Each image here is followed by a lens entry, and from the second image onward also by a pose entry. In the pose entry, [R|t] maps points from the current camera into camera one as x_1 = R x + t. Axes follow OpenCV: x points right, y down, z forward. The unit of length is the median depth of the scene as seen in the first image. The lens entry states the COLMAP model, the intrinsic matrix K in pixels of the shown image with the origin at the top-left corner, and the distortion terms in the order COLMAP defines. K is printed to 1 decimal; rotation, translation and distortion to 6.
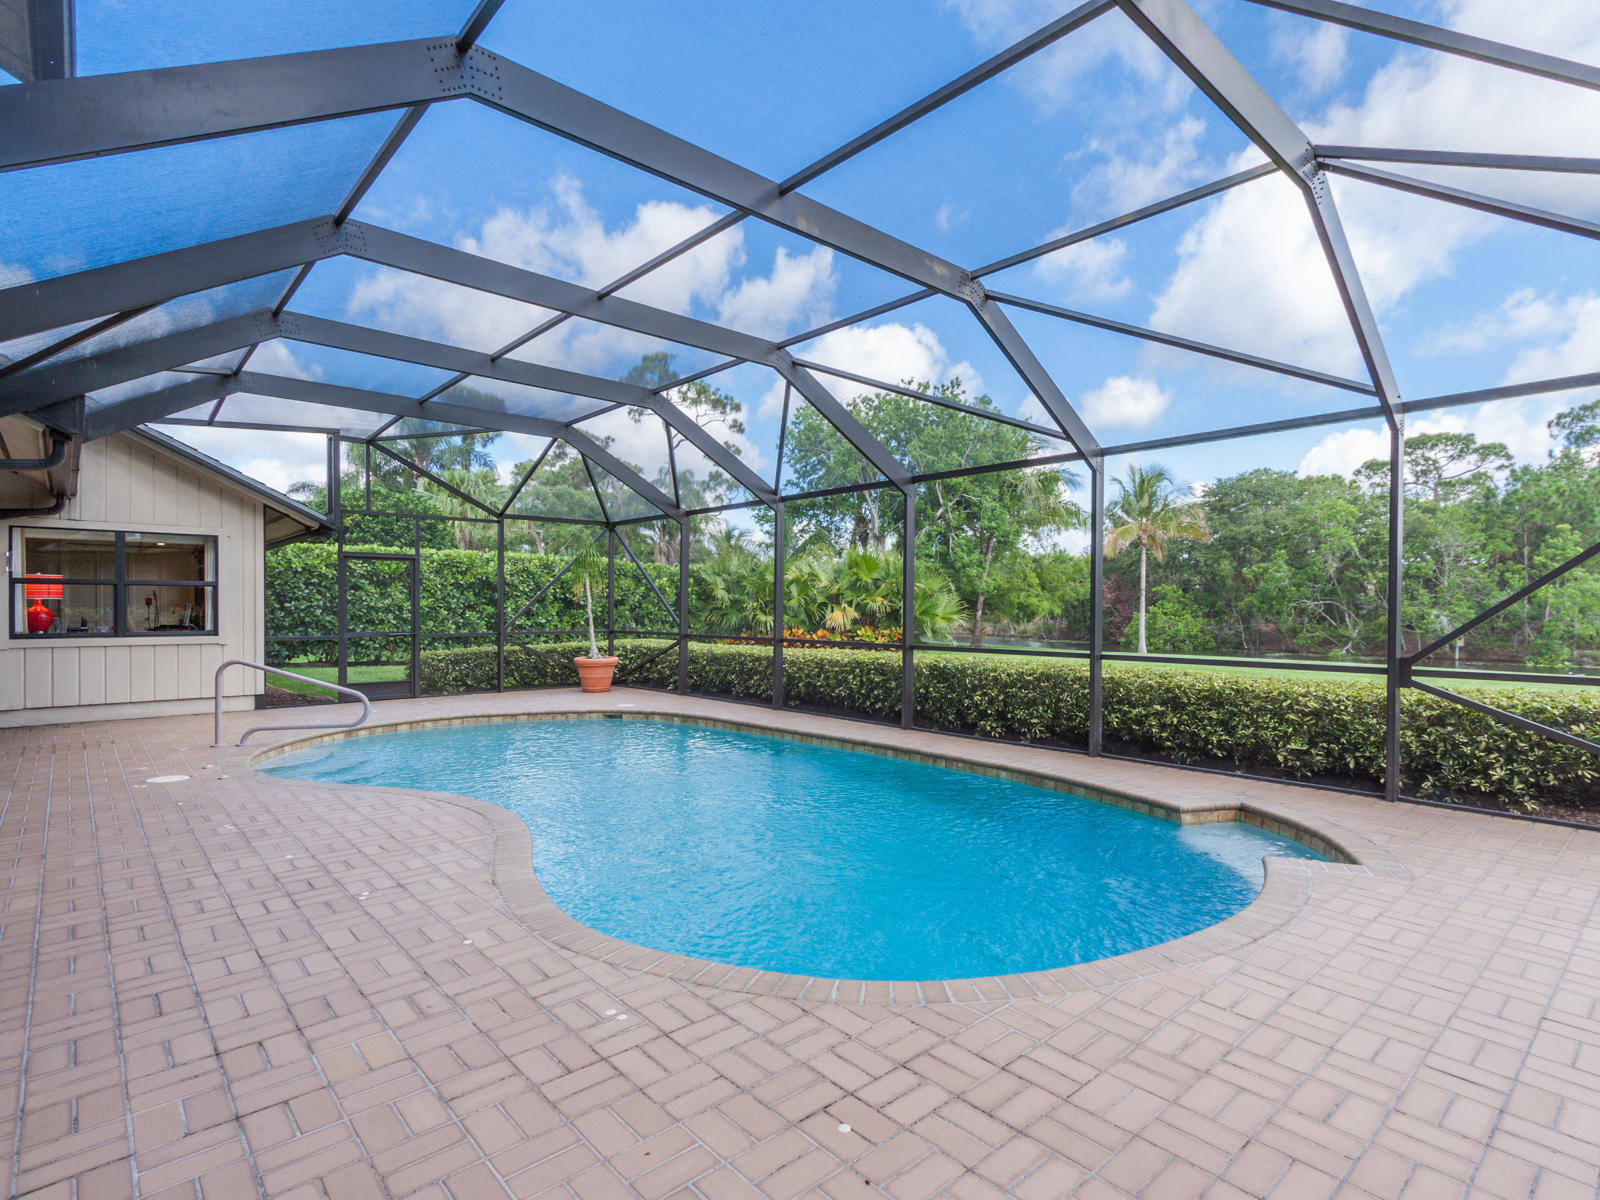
lens RADIAL K [[821.5, 0, 800.0], [0, 821.5, 600.0], [0, 0, 1]] dist [-0.011984, -0.000030]
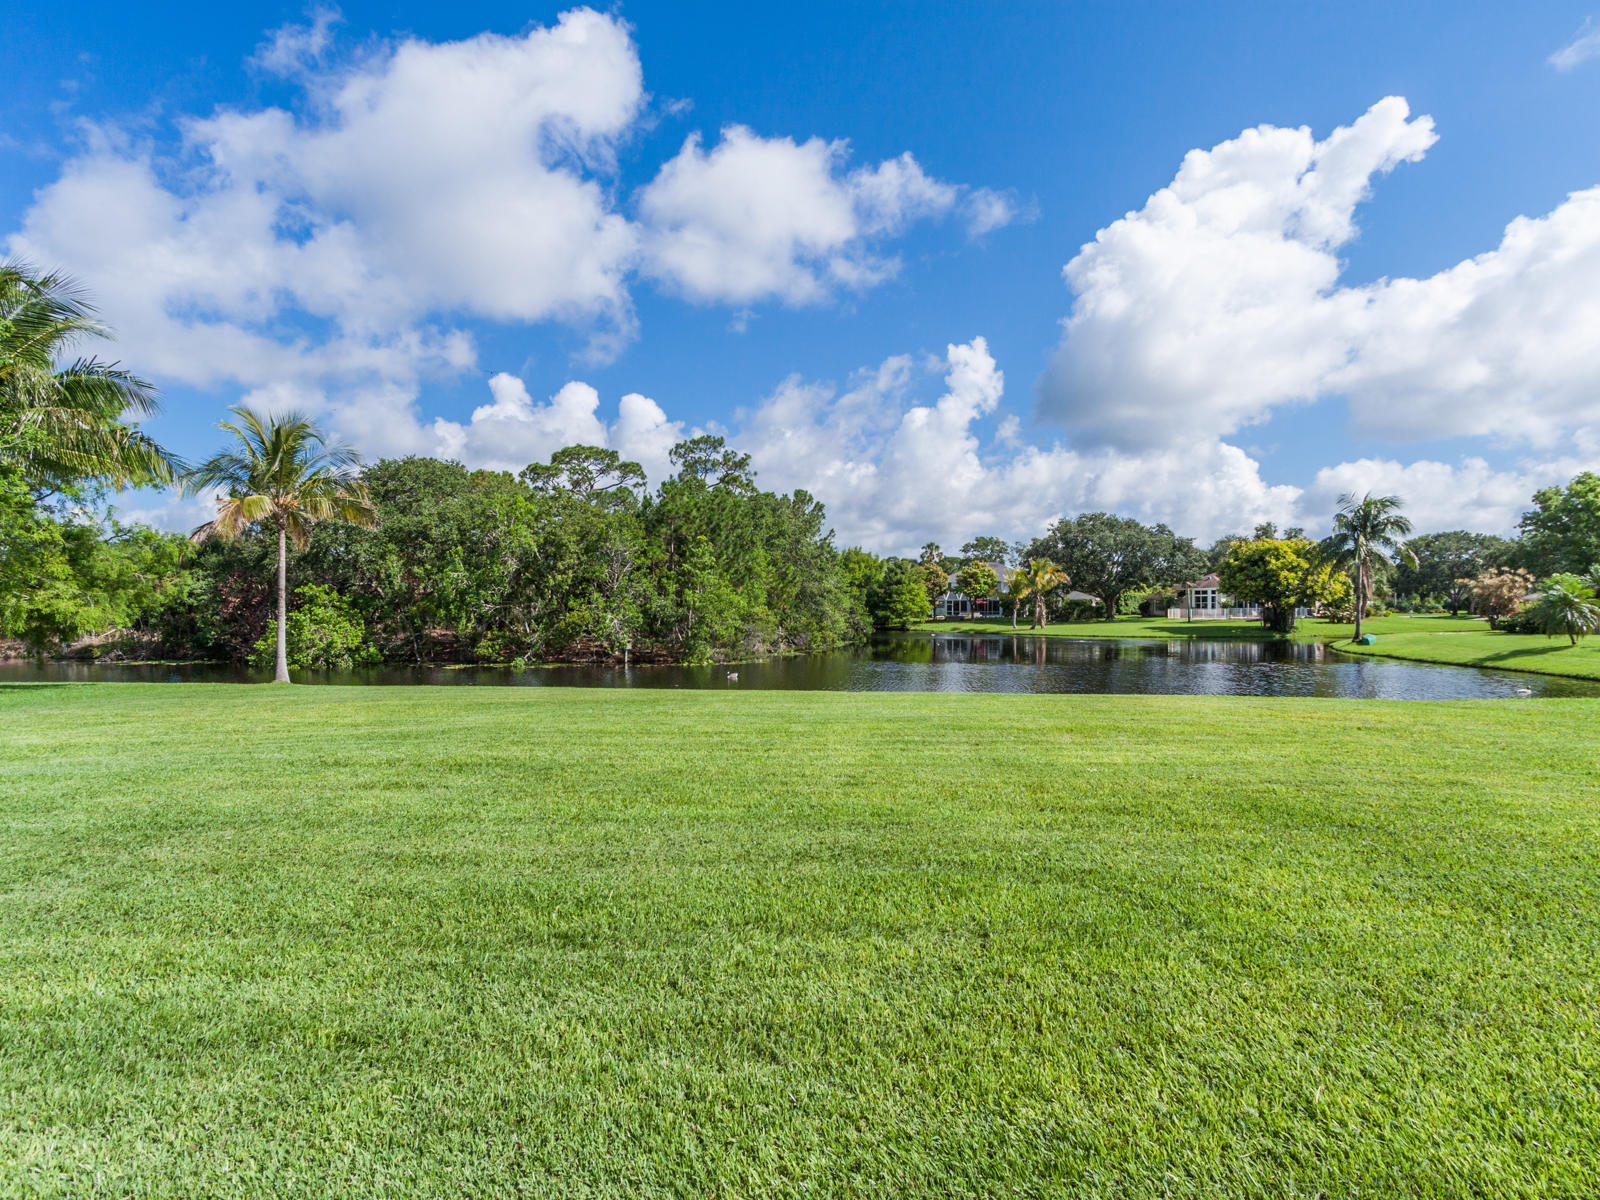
lens RADIAL K [[819.4, 0, 807.3], [0, 819.4, 609.9], [0, 0, 1]] dist [0.012599, -0.000064]
pose [[0.573391, -0.007492, 0.819247, 0.079044], [0.000160, 0.999959, 0.009032, -0.001342], [-0.819282, -0.005047, 0.573369, 0.180277]]
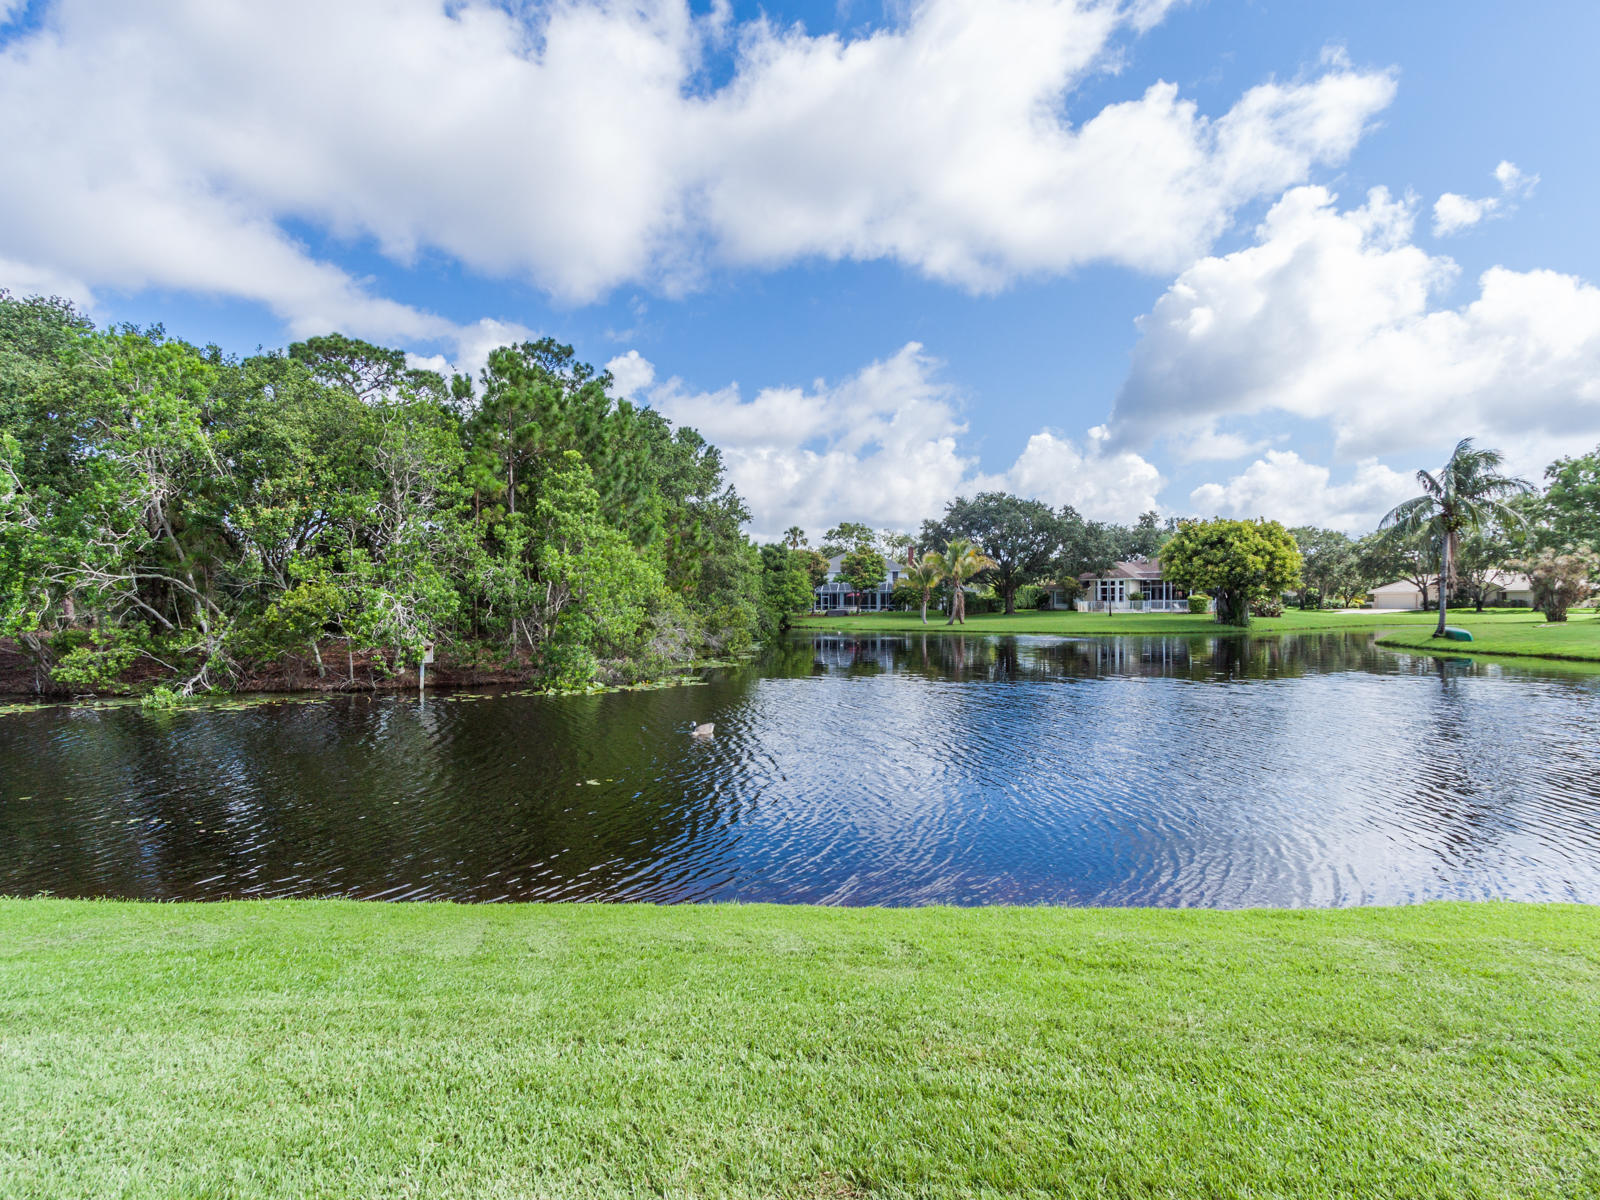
lens RADIAL K [[819.4, 0, 807.3], [0, 819.4, 609.9], [0, 0, 1]] dist [0.012599, -0.000064]
pose [[0.374361, -0.009466, 0.927235, 0.330375], [-0.001701, 0.999939, 0.010894, 0.013475], [-0.927282, -0.005656, 0.374322, 0.457630]]
